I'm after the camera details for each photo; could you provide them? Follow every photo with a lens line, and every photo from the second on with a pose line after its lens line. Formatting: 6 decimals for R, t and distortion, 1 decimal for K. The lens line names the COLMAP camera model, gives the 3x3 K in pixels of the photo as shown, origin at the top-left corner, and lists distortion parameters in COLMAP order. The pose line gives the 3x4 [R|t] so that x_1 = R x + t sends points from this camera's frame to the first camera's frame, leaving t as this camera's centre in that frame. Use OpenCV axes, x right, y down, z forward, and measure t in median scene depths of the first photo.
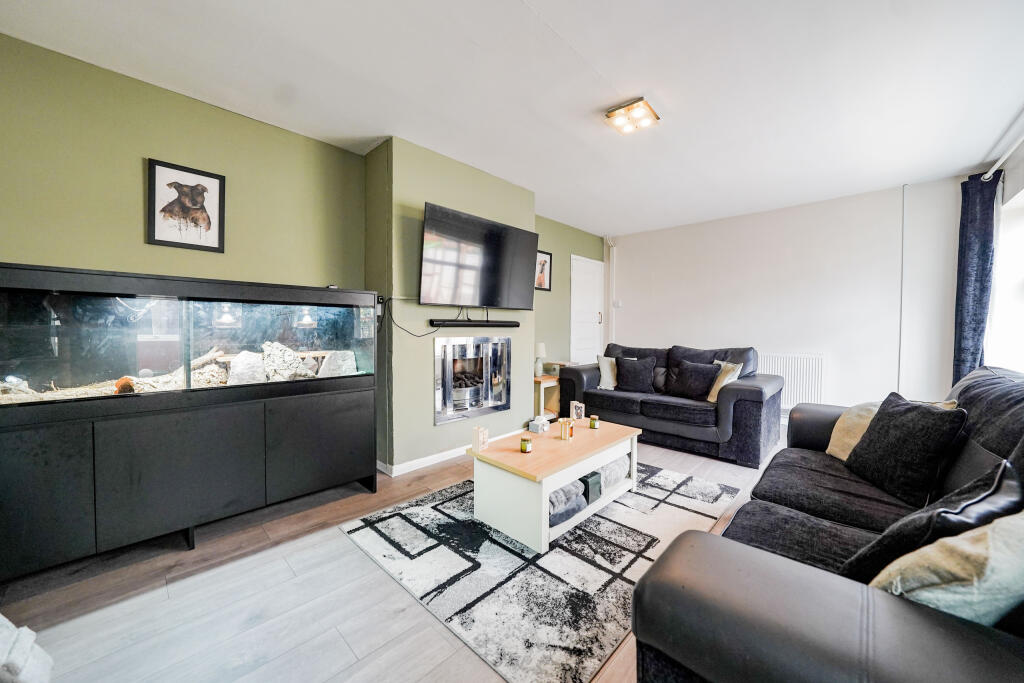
lens RADIAL K [[374.0, 0, 515.7], [0, 374.0, 335.7], [0, 0, 1]] dist [-0.019035, 0.000040]
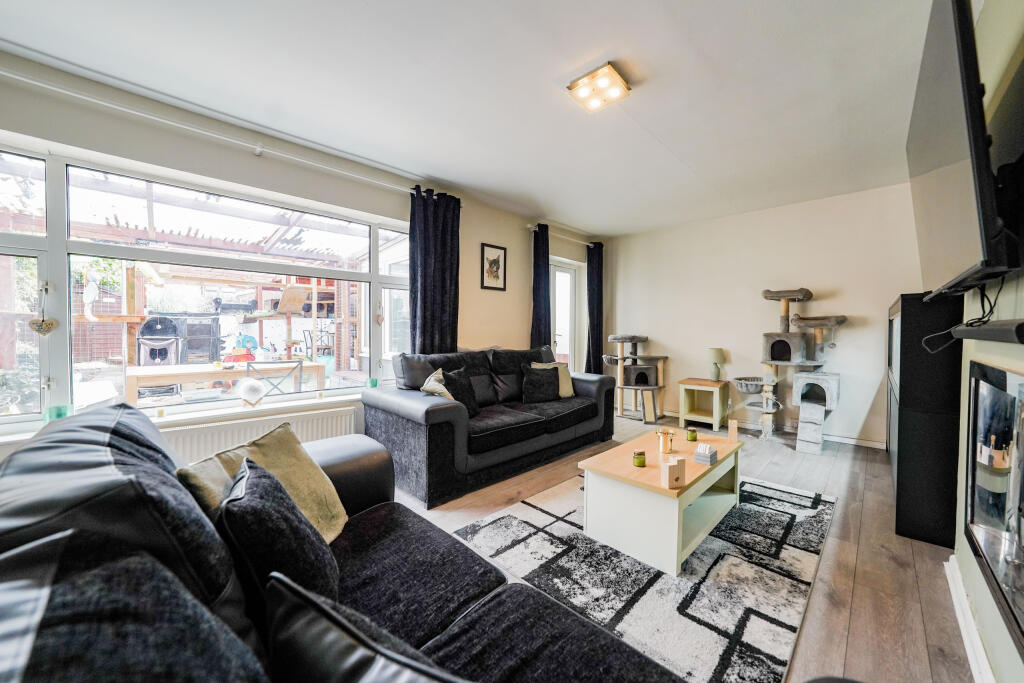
lens RADIAL K [[374.0, 0, 515.7], [0, 374.0, 335.7], [0, 0, 1]] dist [-0.019035, 0.000040]
pose [[-0.999632, -0.010123, 0.025153, 0.492082], [-0.009074, 0.999098, 0.041483, -0.052982], [-0.025550, 0.041240, -0.998823, 1.938760]]
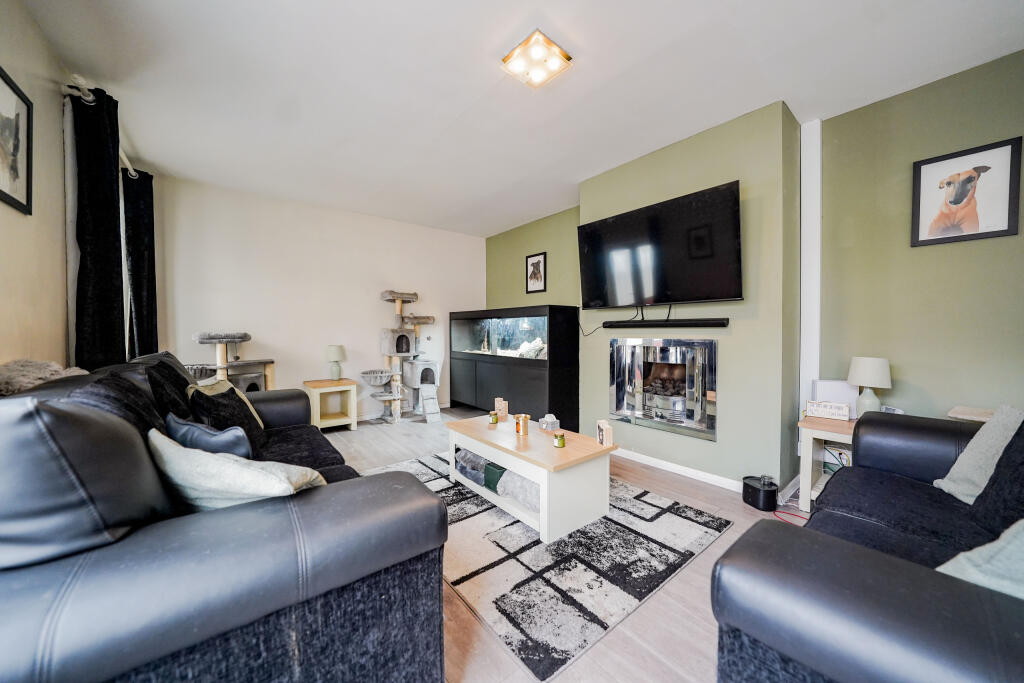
lens RADIAL K [[357.2, 0, 510.2], [0, 357.2, 338.8], [0, 0, 1]] dist [-0.026923, 0.007119]
pose [[-0.134788, 0.012622, -0.990794, 1.105850], [-0.025935, 0.999531, 0.016261, -0.001913], [0.990535, 0.027888, -0.134397, 1.091014]]
